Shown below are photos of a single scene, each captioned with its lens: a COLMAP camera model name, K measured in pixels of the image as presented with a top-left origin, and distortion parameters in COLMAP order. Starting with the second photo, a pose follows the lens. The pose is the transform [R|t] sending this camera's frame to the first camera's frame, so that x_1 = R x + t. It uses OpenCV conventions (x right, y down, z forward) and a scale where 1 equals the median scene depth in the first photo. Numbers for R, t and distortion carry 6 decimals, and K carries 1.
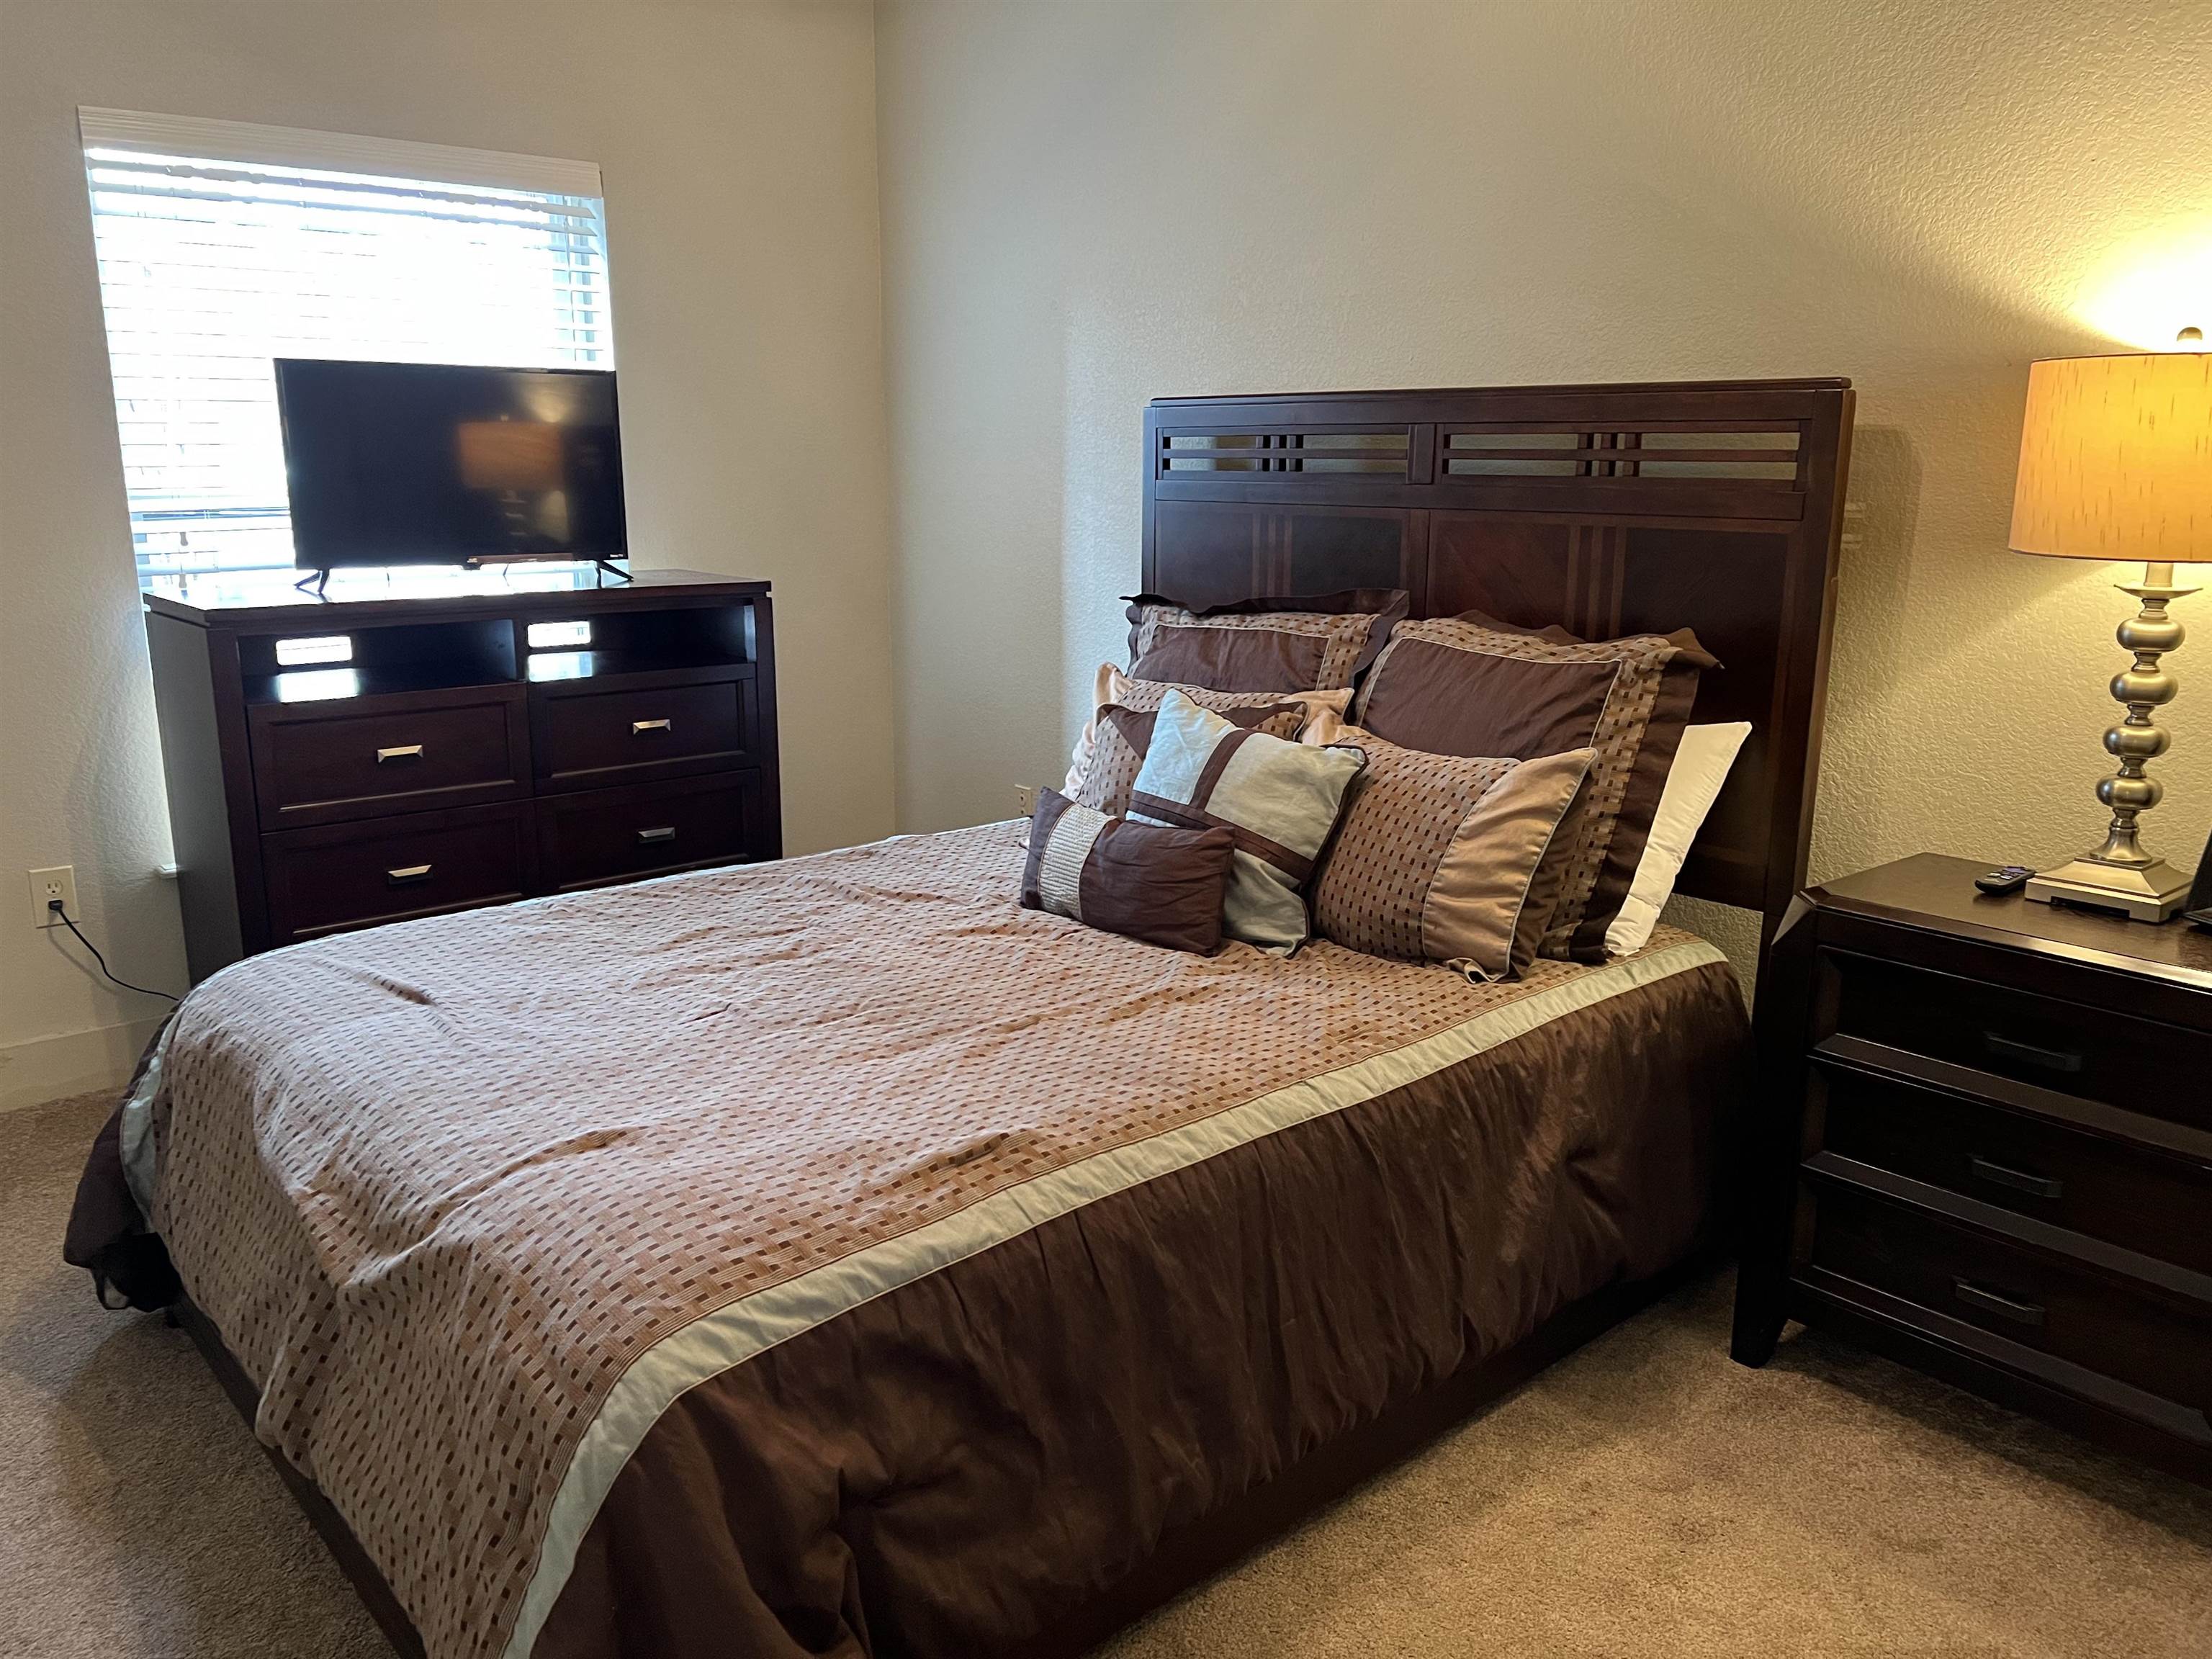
lens RADIAL K [[1653.8, 0, 1098.9], [0, 1653.8, 829.7], [0, 0, 1]] dist [0.059518, -0.065341]
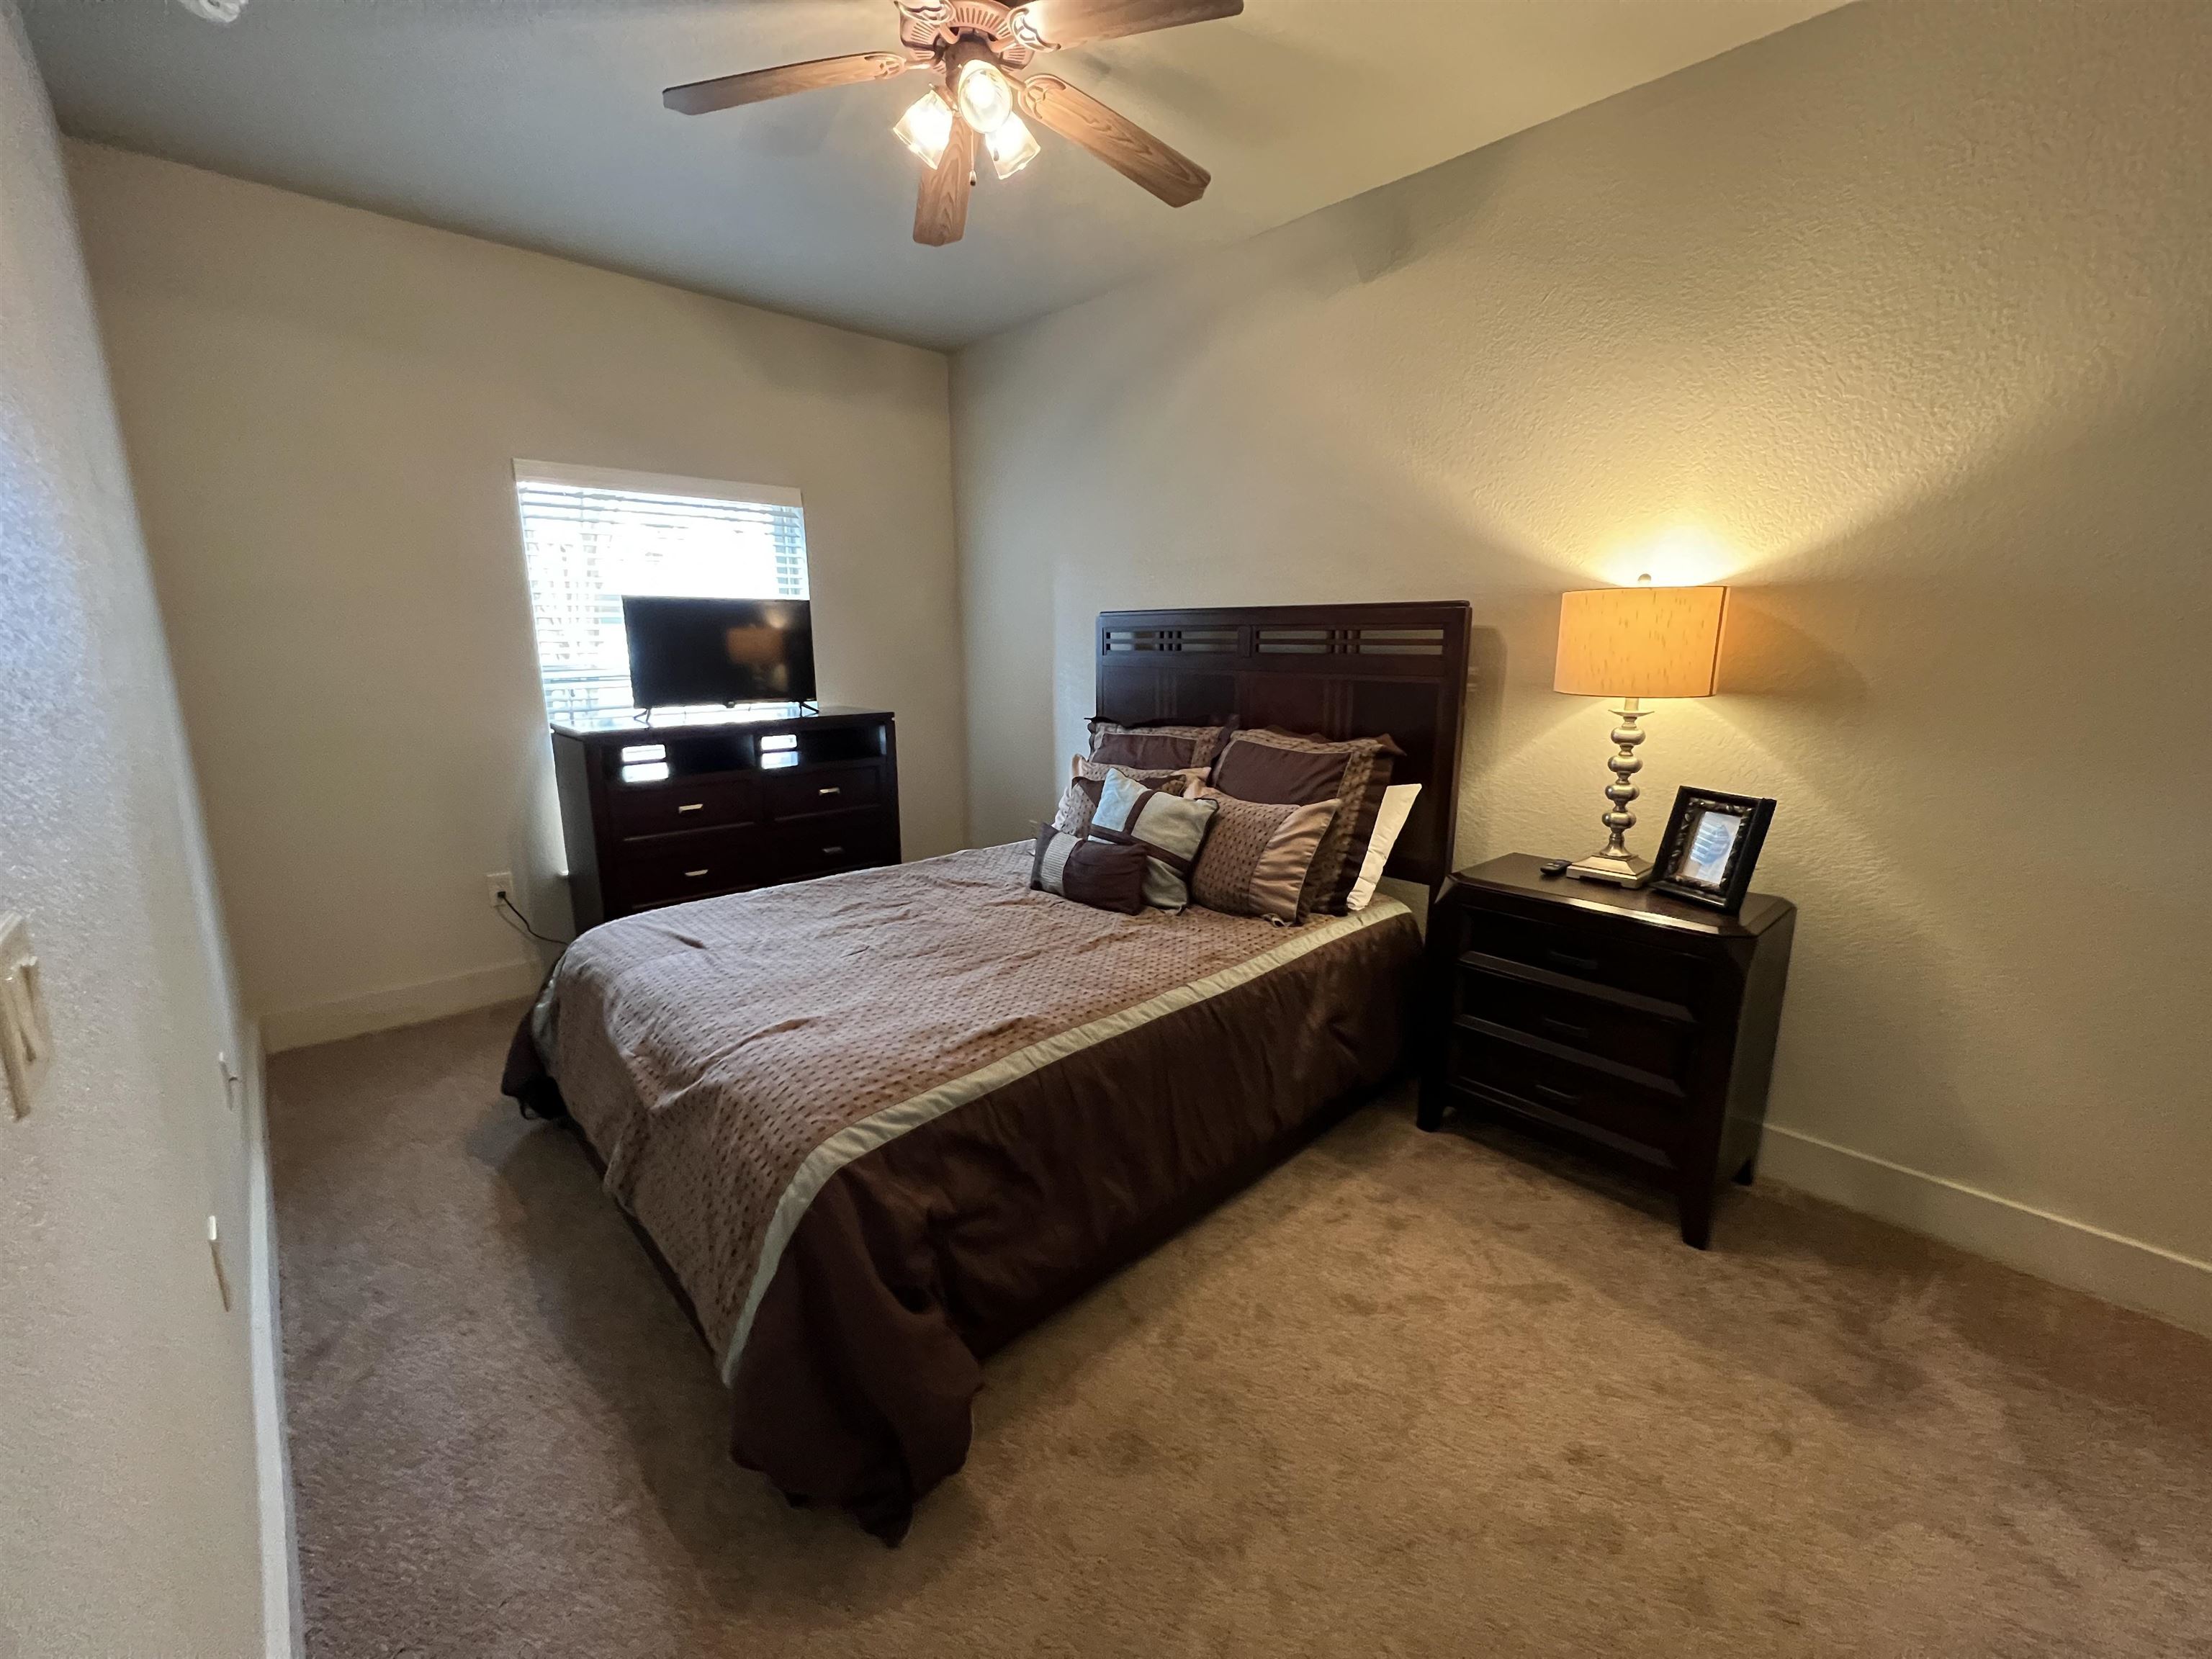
lens RADIAL K [[889.3, 0, 1106.7], [0, 889.3, 823.4], [0, 0, 1]] dist [-0.003047, 0.000946]
pose [[0.999414, -0.012679, 0.031783, 0.007313], [0.013330, 0.999704, -0.020360, -0.005389], [-0.031515, 0.020772, 0.999287, 0.019512]]
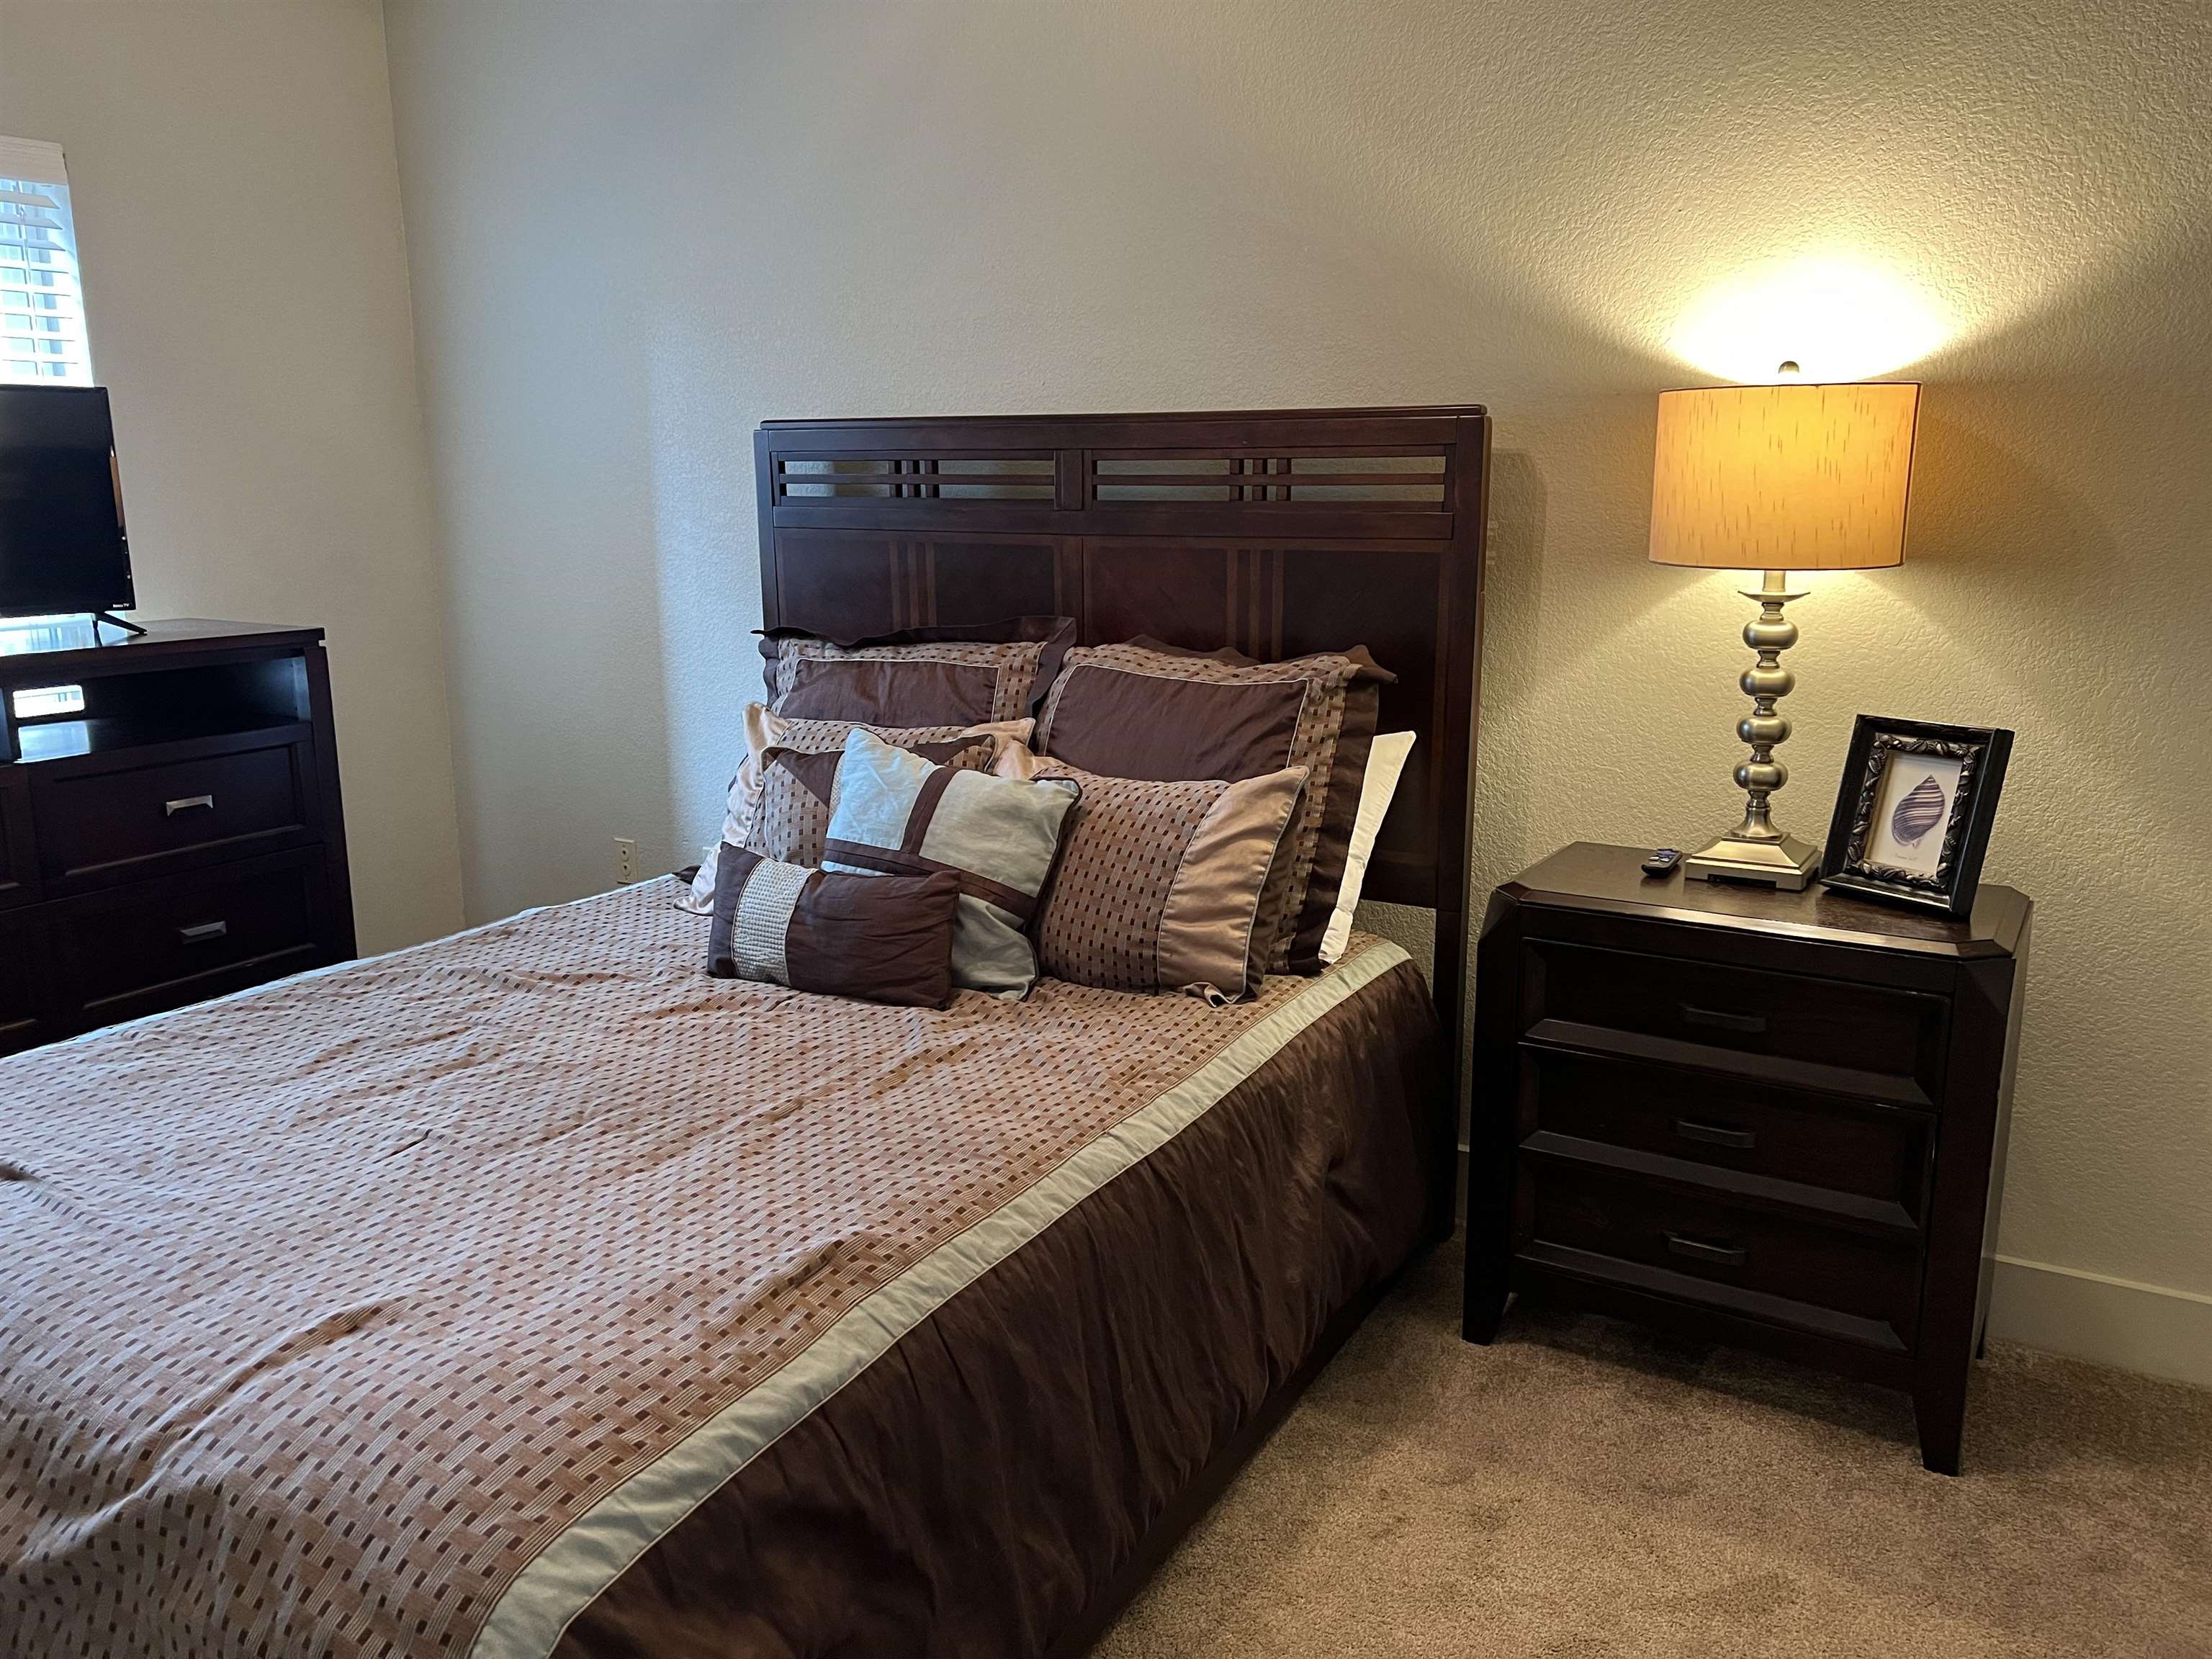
lens RADIAL K [[1653.8, 0, 1106.3], [0, 1653.8, 821.6], [0, 0, 1]] dist [0.059518, -0.065341]
pose [[0.948625, -0.074081, 0.307608, -0.136765], [0.079046, 0.996864, -0.003693, -0.020939], [-0.306370, 0.027818, 0.951506, 0.071310]]
